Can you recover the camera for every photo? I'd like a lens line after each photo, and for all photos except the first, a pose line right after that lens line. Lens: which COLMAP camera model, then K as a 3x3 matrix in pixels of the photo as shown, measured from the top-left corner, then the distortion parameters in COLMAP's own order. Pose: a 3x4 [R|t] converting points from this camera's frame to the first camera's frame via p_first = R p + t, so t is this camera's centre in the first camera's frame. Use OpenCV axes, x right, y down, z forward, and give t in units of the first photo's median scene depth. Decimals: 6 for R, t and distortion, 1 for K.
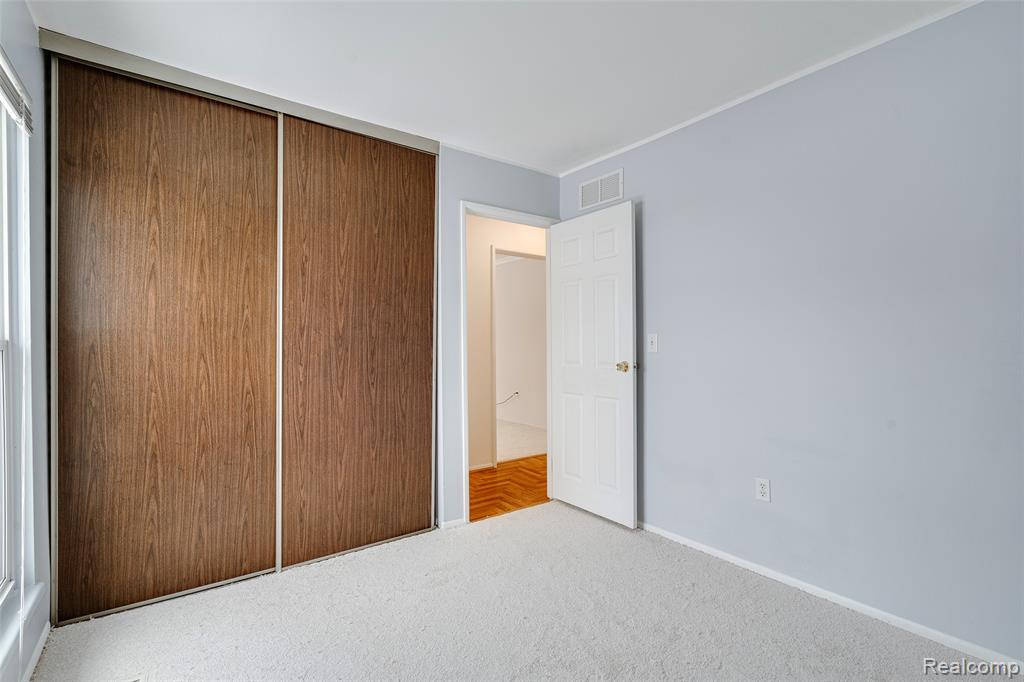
lens RADIAL K [[481.0, 0, 513.2], [0, 481.0, 343.4], [0, 0, 1]] dist [-0.005441, 0.002867]
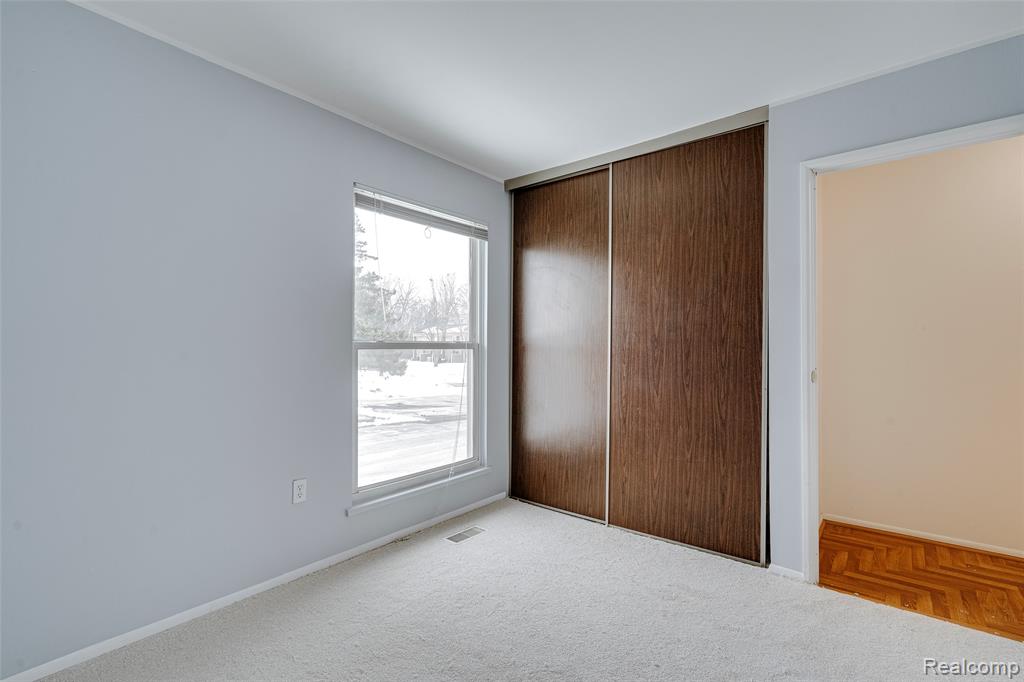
lens RADIAL K [[481.0, 0, 513.6], [0, 481.0, 340.7], [0, 0, 1]] dist [-0.005441, 0.002867]
pose [[0.221268, -0.008576, -0.975175, 0.618310], [-0.003946, 0.999945, -0.009689, 0.000990], [0.975205, 0.005992, 0.221222, 0.424391]]
